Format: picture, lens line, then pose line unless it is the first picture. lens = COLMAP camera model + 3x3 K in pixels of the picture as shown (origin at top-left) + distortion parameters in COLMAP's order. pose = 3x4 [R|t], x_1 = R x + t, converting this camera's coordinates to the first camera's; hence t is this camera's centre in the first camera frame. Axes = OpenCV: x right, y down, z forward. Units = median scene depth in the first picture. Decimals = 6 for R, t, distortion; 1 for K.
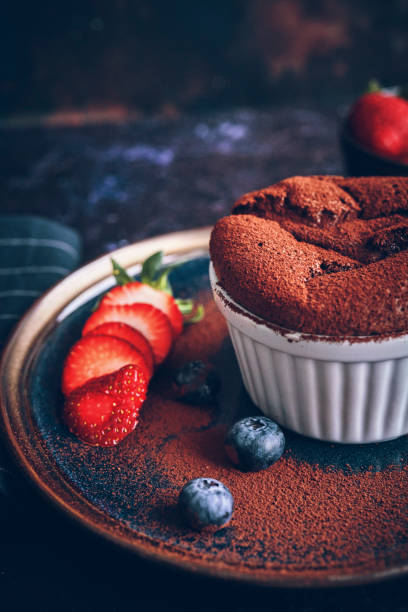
lens RADIAL K [[906.6, 0, 204.0], [0, 906.6, 306.0], [0, 0, 1]] dist [0.027022, 0.155194]
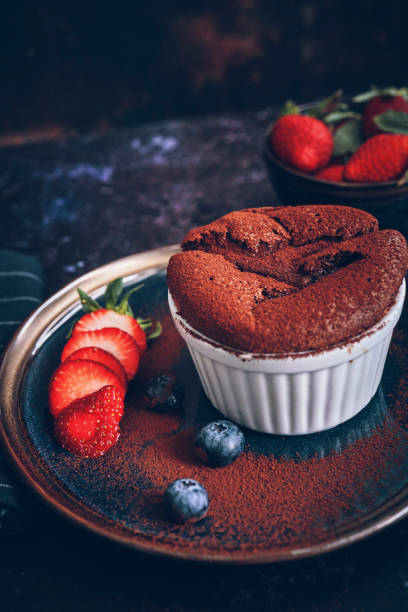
lens RADIAL K [[888.1, 0, 204.0], [0, 888.1, 306.0], [0, 0, 1]] dist [0.036995, 0.046001]
pose [[0.993349, -0.084308, 0.078421, -0.041306], [0.080718, 0.995586, 0.047887, -0.087326], [-0.082113, -0.041239, 0.995770, -0.161693]]
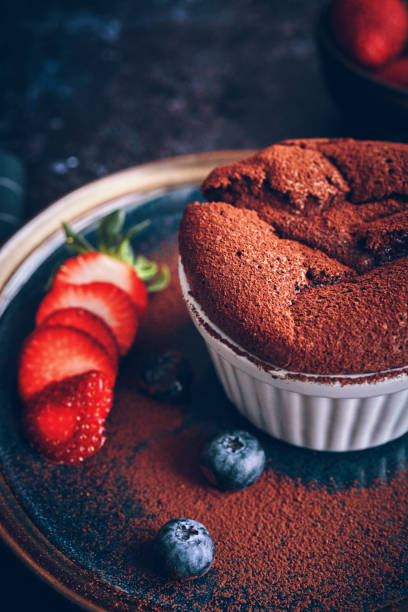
lens RADIAL K [[906.6, 0, 204.0], [0, 906.6, 306.0], [0, 0, 1]] dist [0.027022, 0.155194]
pose [[0.997987, -0.029325, 0.056224, -0.021211], [0.013663, 0.965263, 0.260924, -0.243502], [-0.061922, -0.259631, 0.963721, 0.144566]]
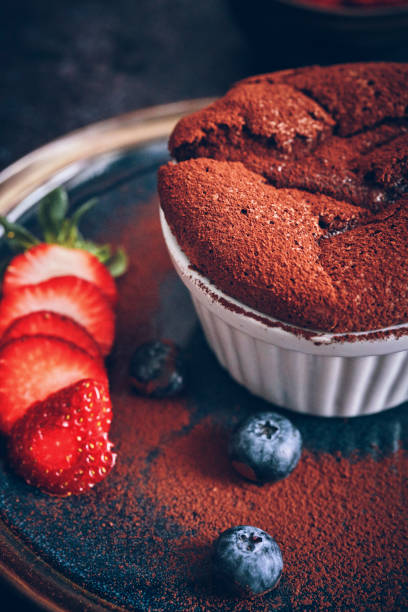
lens RADIAL K [[897.3, 0, 211.4], [0, 897.3, 304.5], [0, 0, 1]] dist [0.053281, 0.101921]
pose [[0.947722, -0.213123, 0.237492, -0.153567], [0.138705, 0.945409, 0.294896, -0.214327], [-0.287376, -0.246538, 0.925545, 0.295978]]
